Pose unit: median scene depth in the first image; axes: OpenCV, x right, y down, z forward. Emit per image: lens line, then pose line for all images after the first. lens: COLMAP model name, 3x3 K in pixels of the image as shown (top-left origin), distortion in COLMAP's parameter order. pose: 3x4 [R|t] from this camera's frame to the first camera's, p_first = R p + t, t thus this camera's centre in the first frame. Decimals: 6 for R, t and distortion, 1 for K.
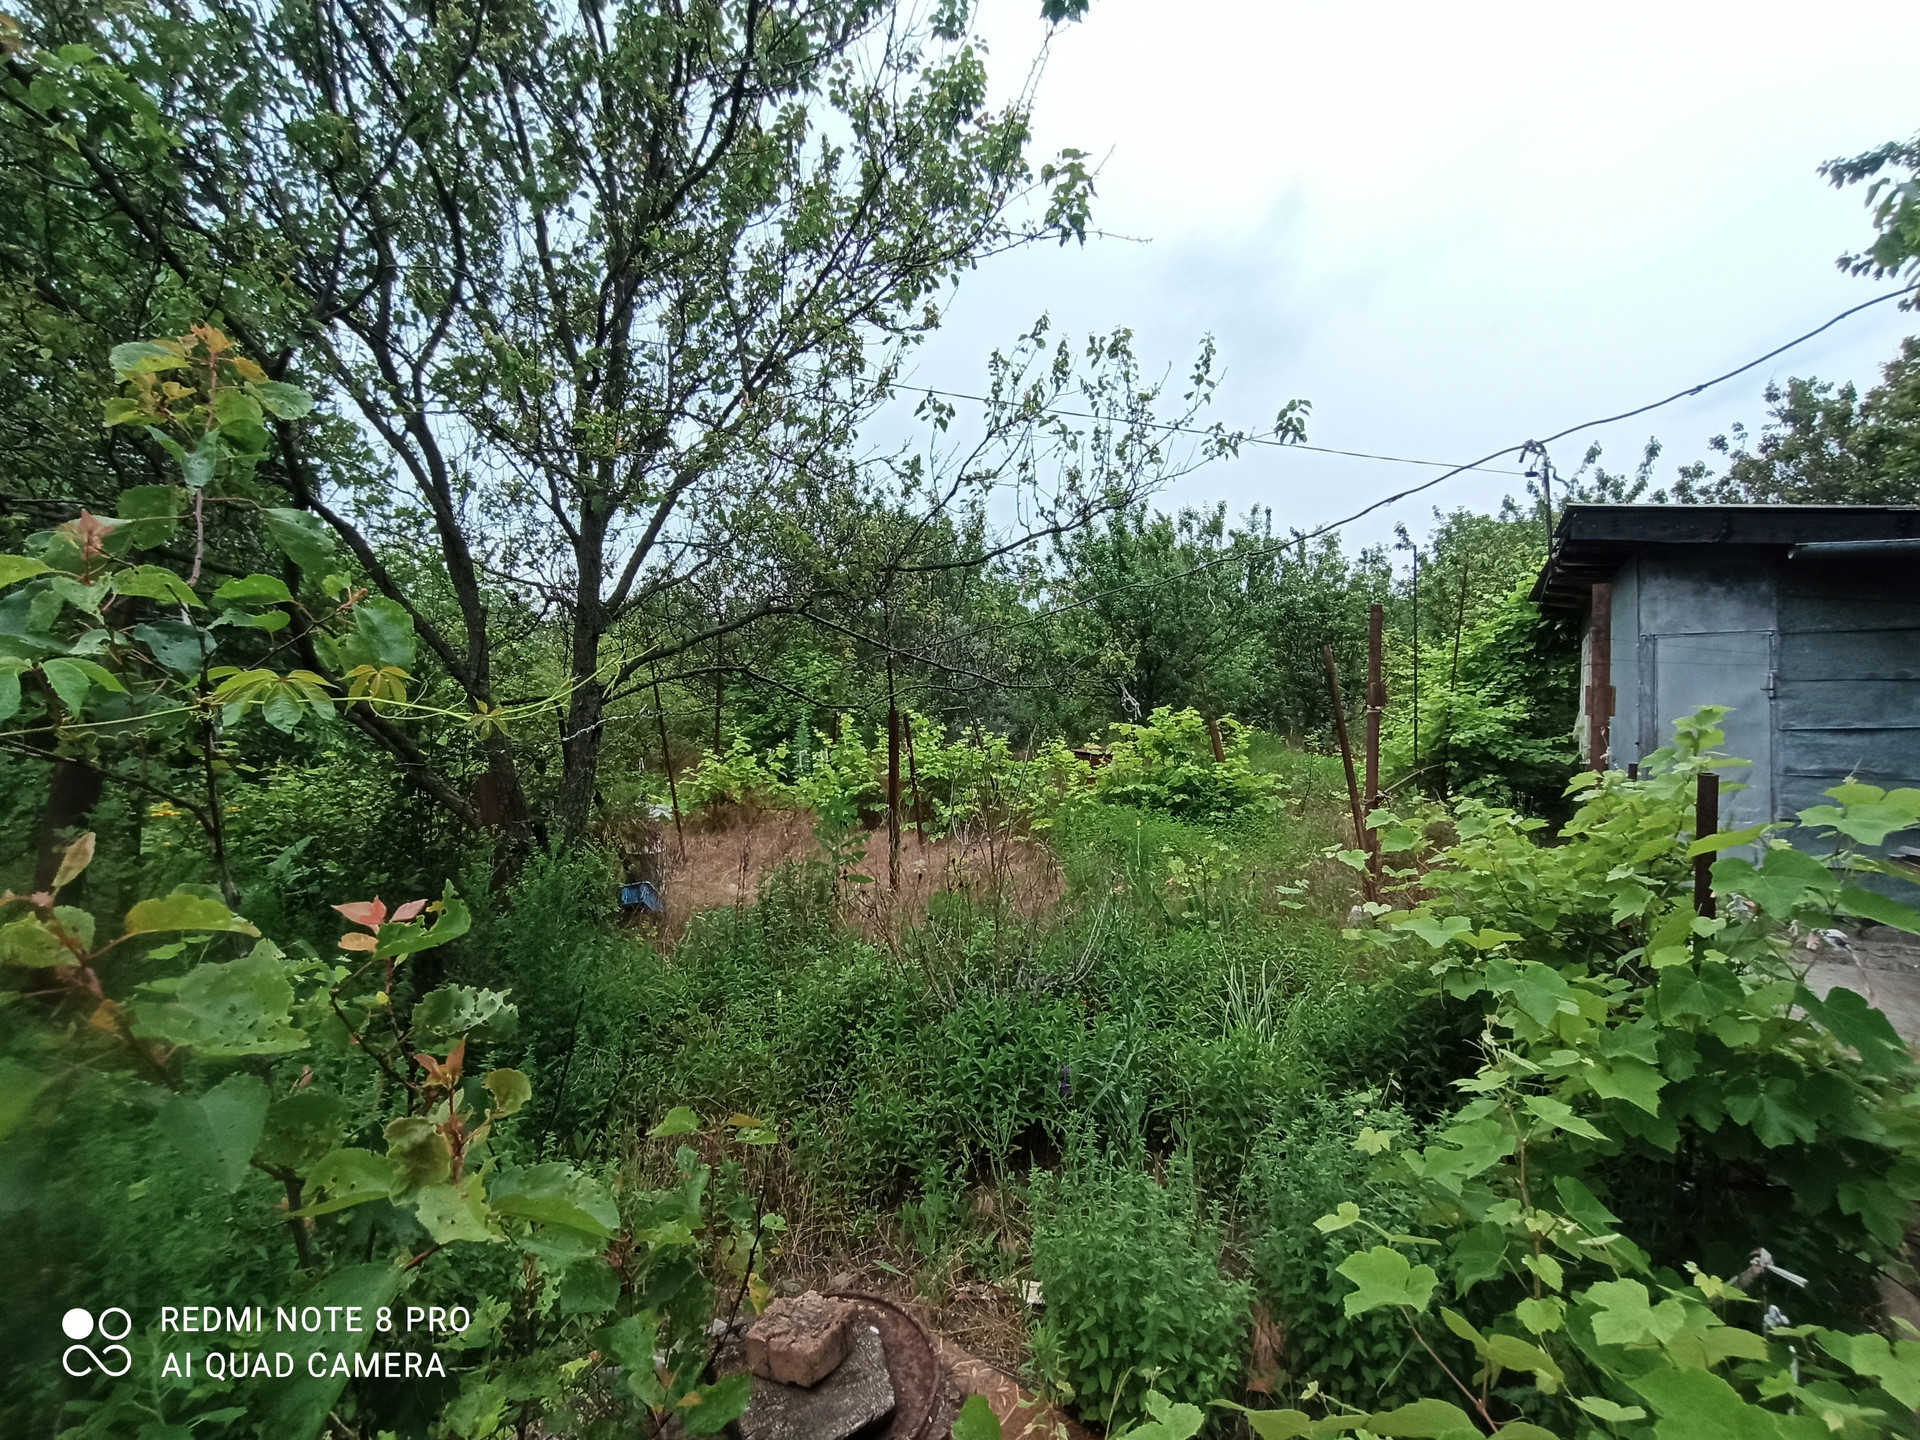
lens RADIAL K [[876.3, 0, 963.5], [0, 876.3, 716.7], [0, 0, 1]] dist [-0.015482, 0.014539]
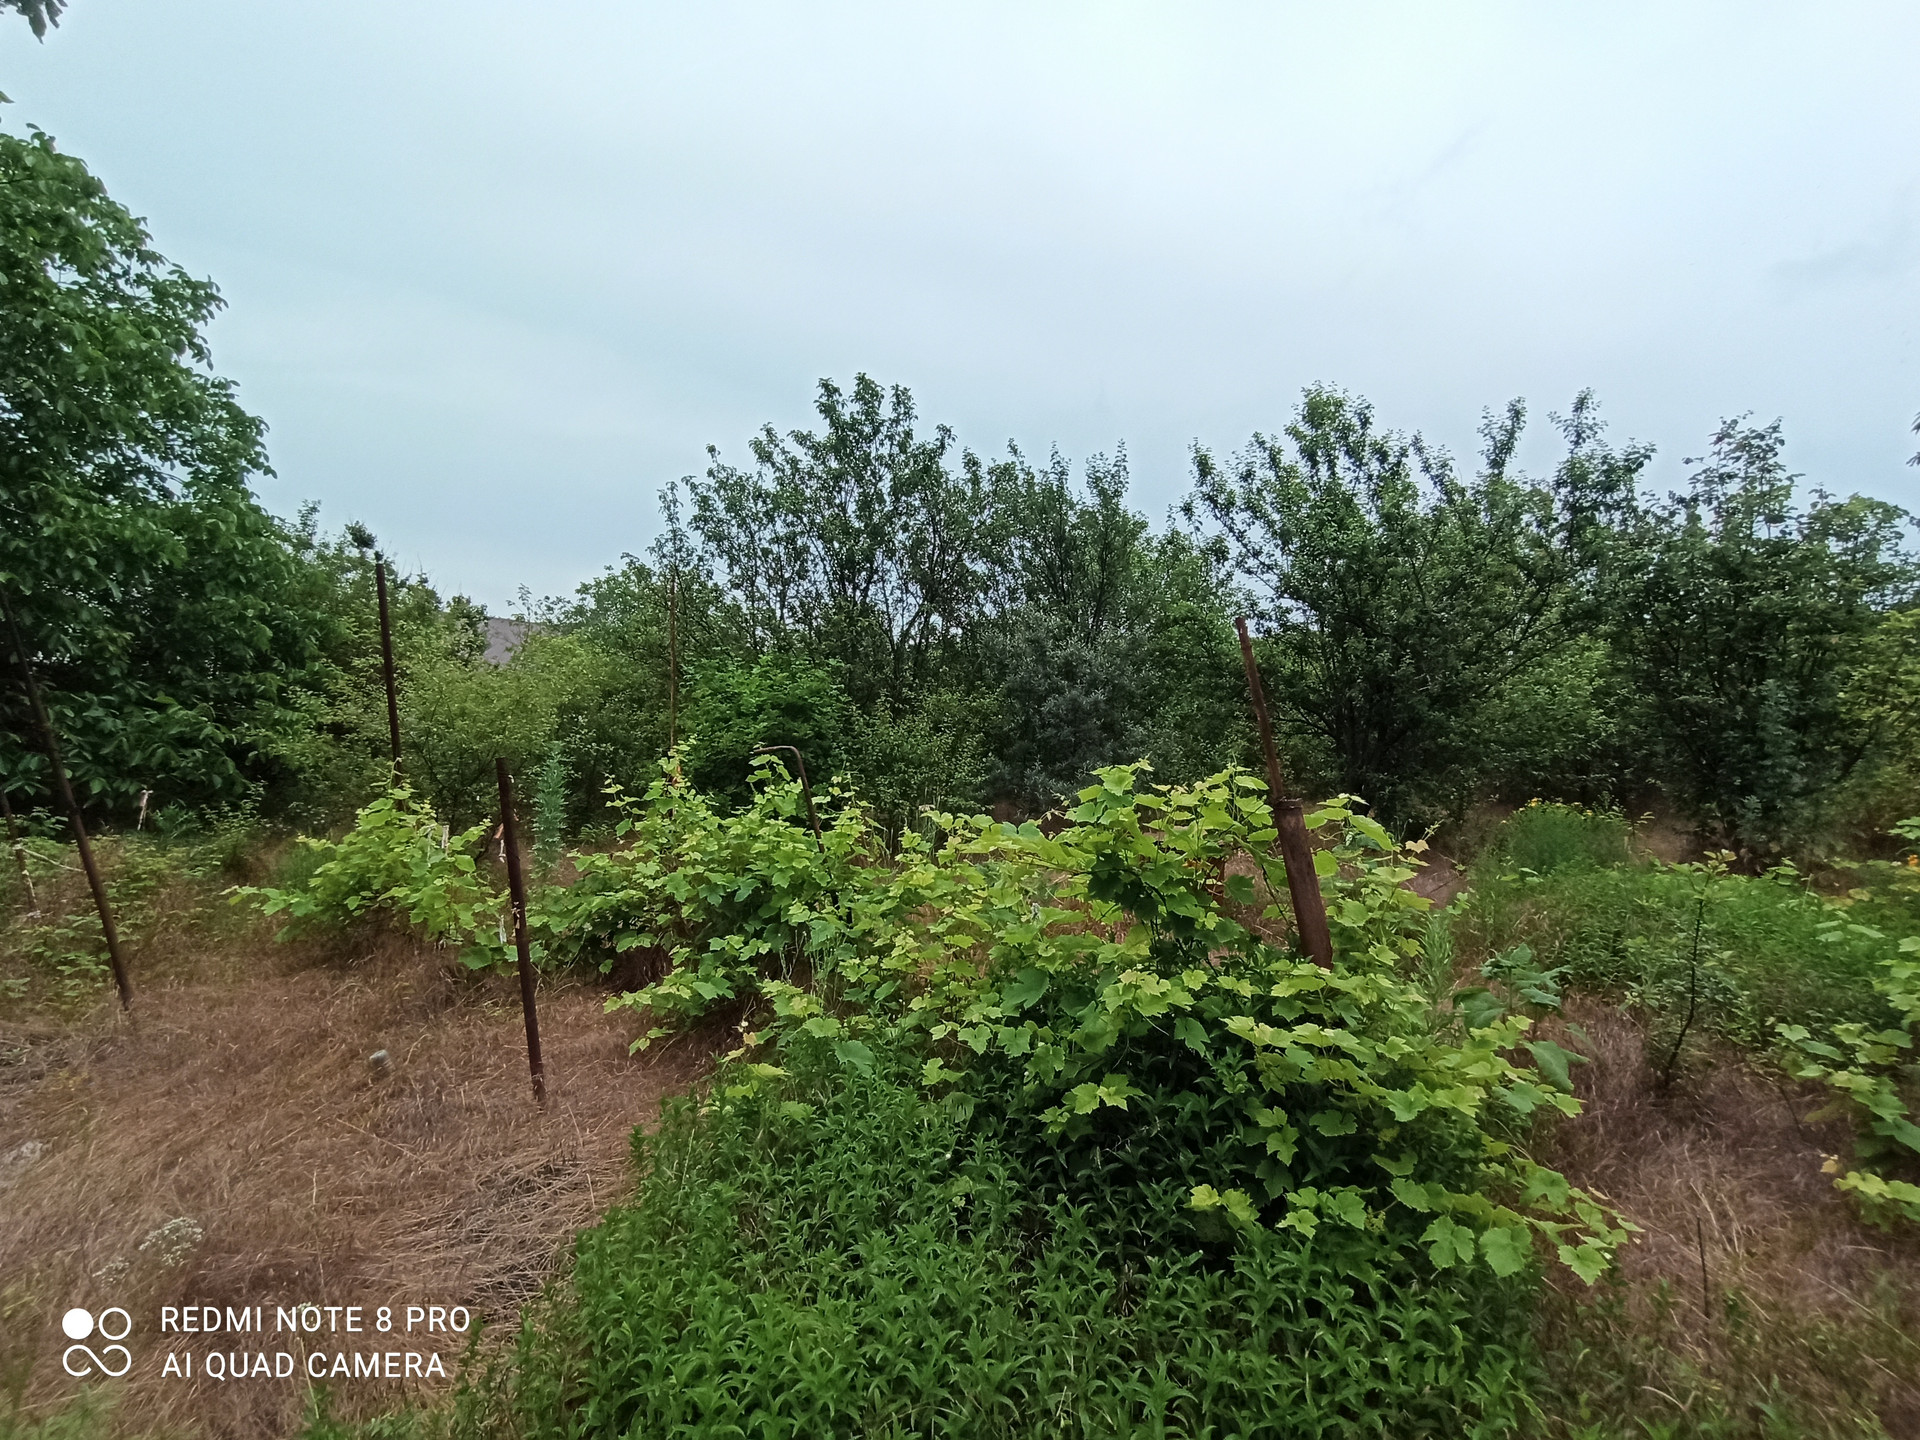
lens RADIAL K [[888.1, 0, 950.3], [0, 888.1, 715.7], [0, 0, 1]] dist [-0.047542, 0.039941]
pose [[0.944439, 0.012680, -0.328443, 0.138029], [-0.025815, 0.999030, -0.035662, -0.009641], [0.327672, 0.042160, 0.943850, 0.349208]]
